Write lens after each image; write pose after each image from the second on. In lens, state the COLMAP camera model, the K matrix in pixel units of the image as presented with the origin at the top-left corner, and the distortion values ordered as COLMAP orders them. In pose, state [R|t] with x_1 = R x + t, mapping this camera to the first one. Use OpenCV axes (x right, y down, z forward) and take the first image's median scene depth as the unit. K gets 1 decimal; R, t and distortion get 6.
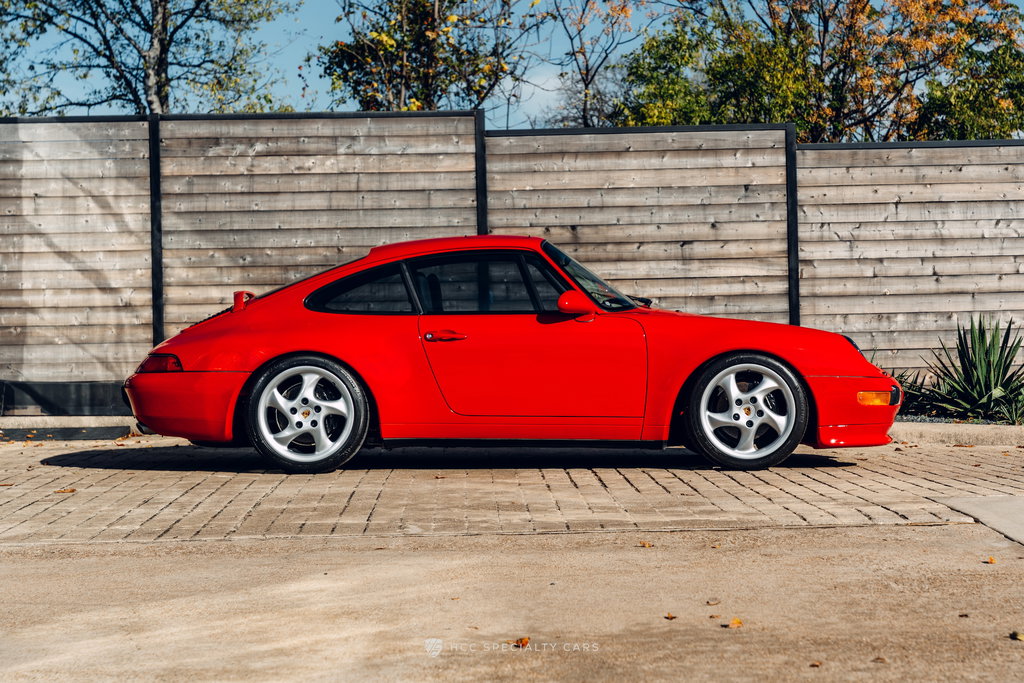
lens RADIAL K [[2046.5, 0, 510.1], [0, 2046.5, 337.1], [0, 0, 1]] dist [0.076573, 0.000000]
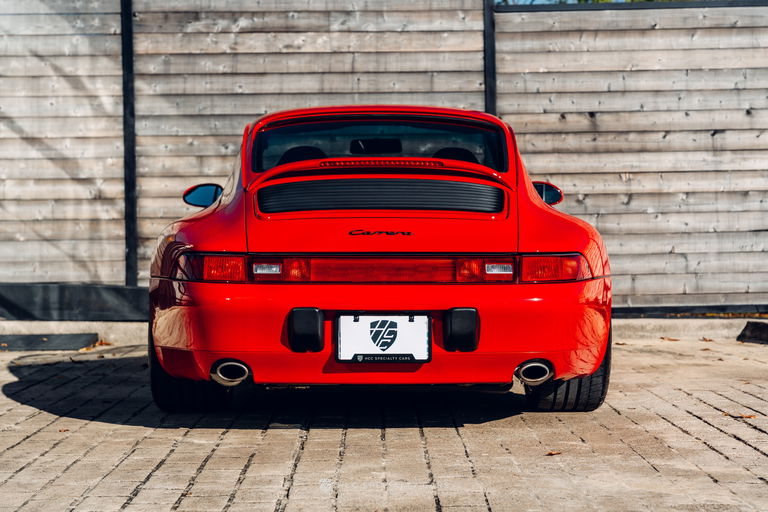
lens RADIAL K [[1492.5, 0, 396.2], [0, 1492.5, 263.6], [0, 0, 1]] dist [0.073549, 0.000000]
pose [[0.999930, 0.005647, -0.010376, -0.048085], [-0.005509, 0.999897, 0.013243, 0.003849], [0.010450, -0.013185, 0.999858, 0.343656]]
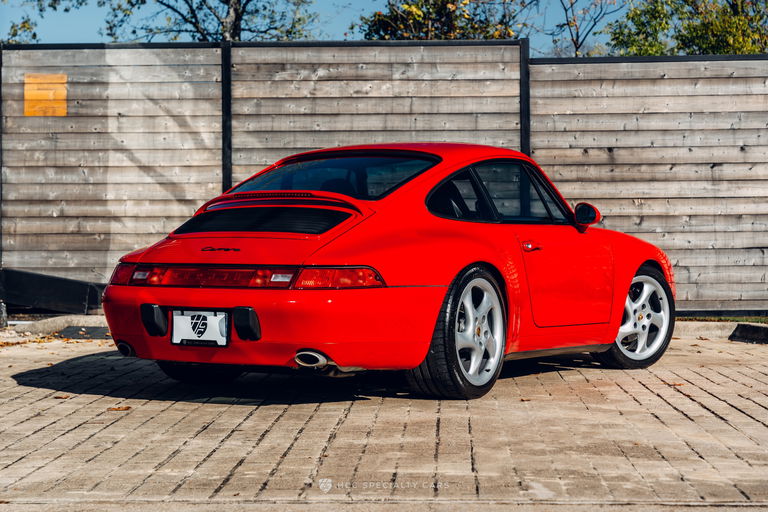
lens RADIAL K [[1492.5, 0, 388.2], [0, 1492.5, 260.1], [0, 0, 1]] dist [0.073549, 0.000000]
pose [[0.997727, 0.016070, -0.065445, -0.033288], [-0.015722, 0.999859, 0.005834, 0.001969], [0.065530, -0.004792, 0.997839, 0.208524]]
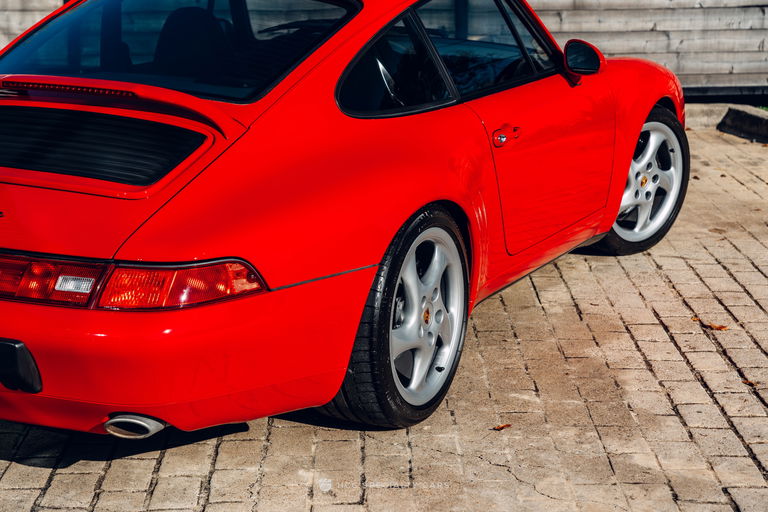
lens RADIAL K [[1492.5, 0, 385.9], [0, 1492.5, 281.6], [0, 0, 1]] dist [0.073549, 0.000000]
pose [[0.999868, 0.016225, -0.000222, -0.041703], [-0.015680, 0.969626, 0.244091, -0.041570], [0.004176, -0.244055, 0.969752, 0.380372]]
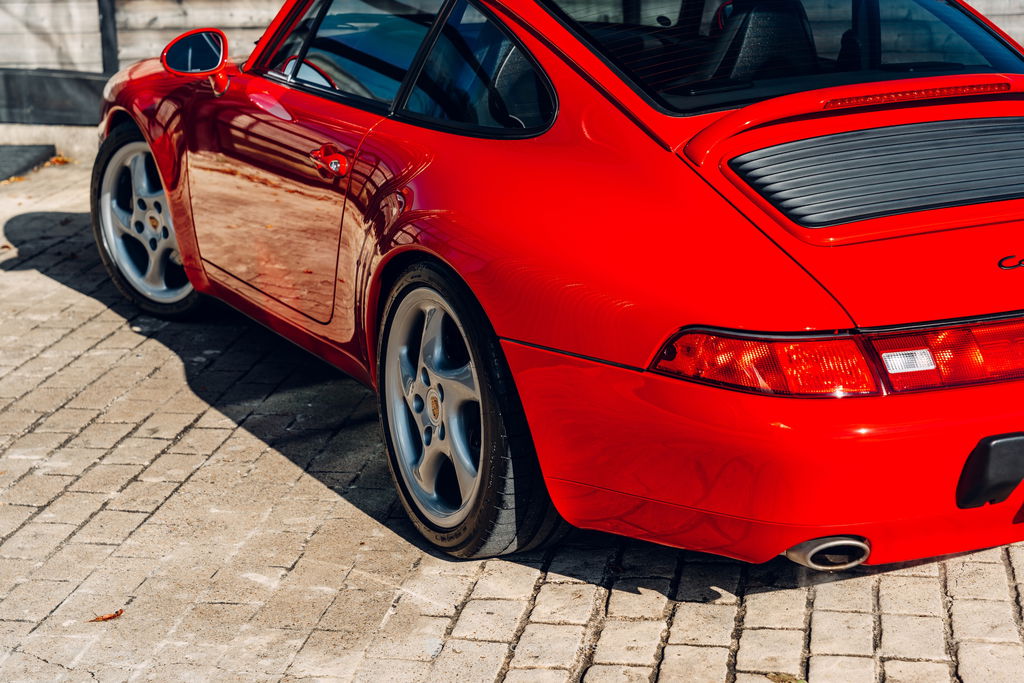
lens RADIAL K [[1989.3, 0, 521.8], [0, 1989.3, 346.8], [0, 0, 1]] dist [0.075495, 0.000000]
pose [[0.983920, 0.030130, -0.176051, 0.061103], [0.013392, 0.970449, 0.240936, -0.040213], [0.178108, -0.239419, 0.954440, 0.423938]]
